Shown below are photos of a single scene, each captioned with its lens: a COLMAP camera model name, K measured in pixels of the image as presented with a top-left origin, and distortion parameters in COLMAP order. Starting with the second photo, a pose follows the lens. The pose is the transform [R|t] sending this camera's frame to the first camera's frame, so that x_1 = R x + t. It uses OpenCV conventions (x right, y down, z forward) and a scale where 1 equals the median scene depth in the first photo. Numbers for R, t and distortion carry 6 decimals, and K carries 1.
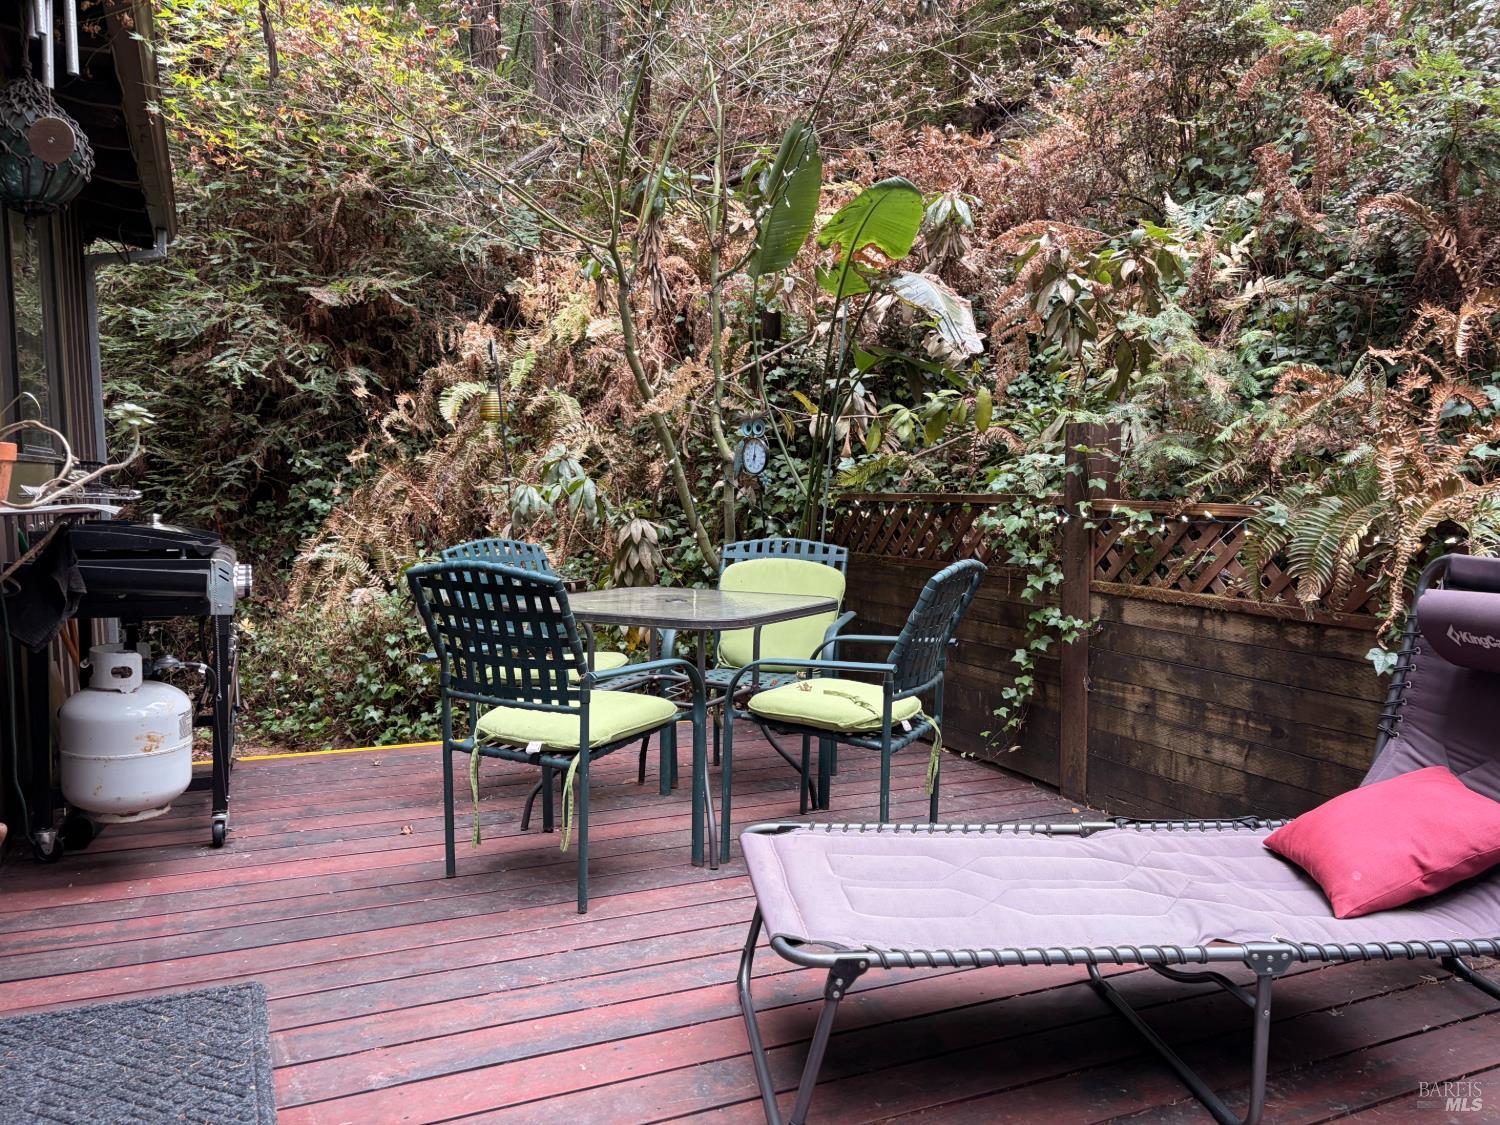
lens RADIAL K [[1114.2, 0, 743.4], [0, 1114.2, 589.0], [0, 0, 1]] dist [0.021445, -0.004110]
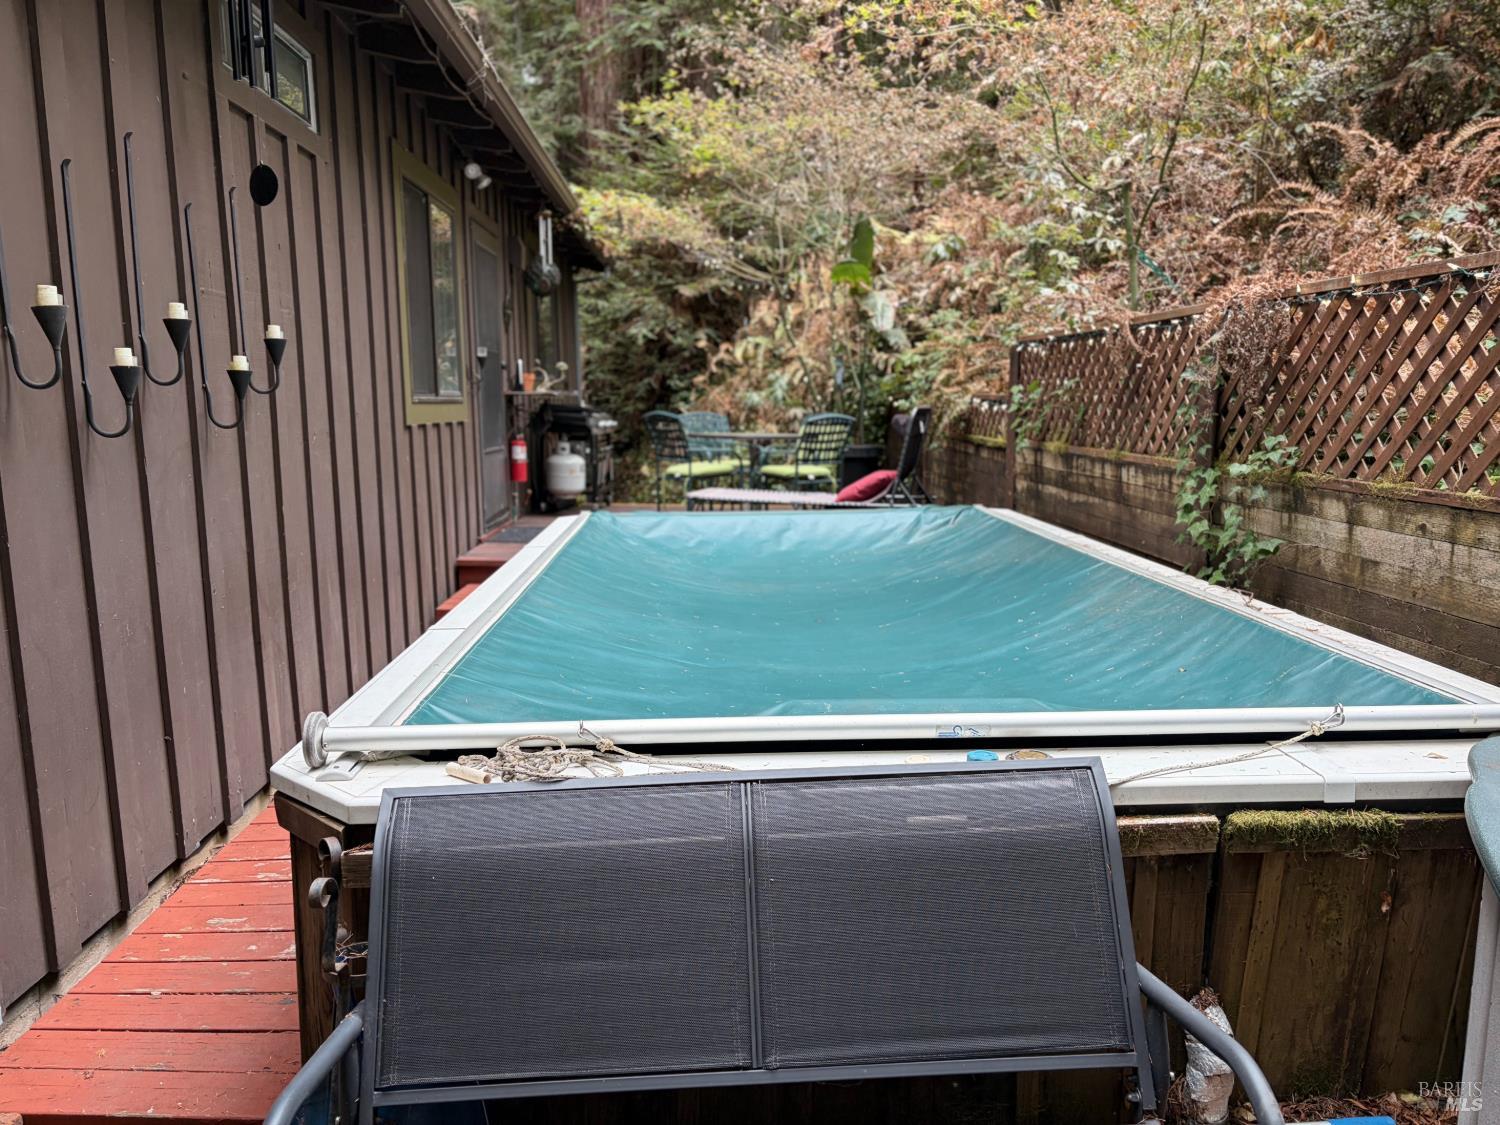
lens RADIAL K [[1114.2, 0, 752.2], [0, 1114.2, 565.5], [0, 0, 1]] dist [0.021445, -0.004110]
pose [[0.921735, 0.048444, -0.384784, 0.443542], [-0.029968, 0.998098, 0.053873, 0.084031], [0.386662, -0.038125, 0.921433, -0.650126]]
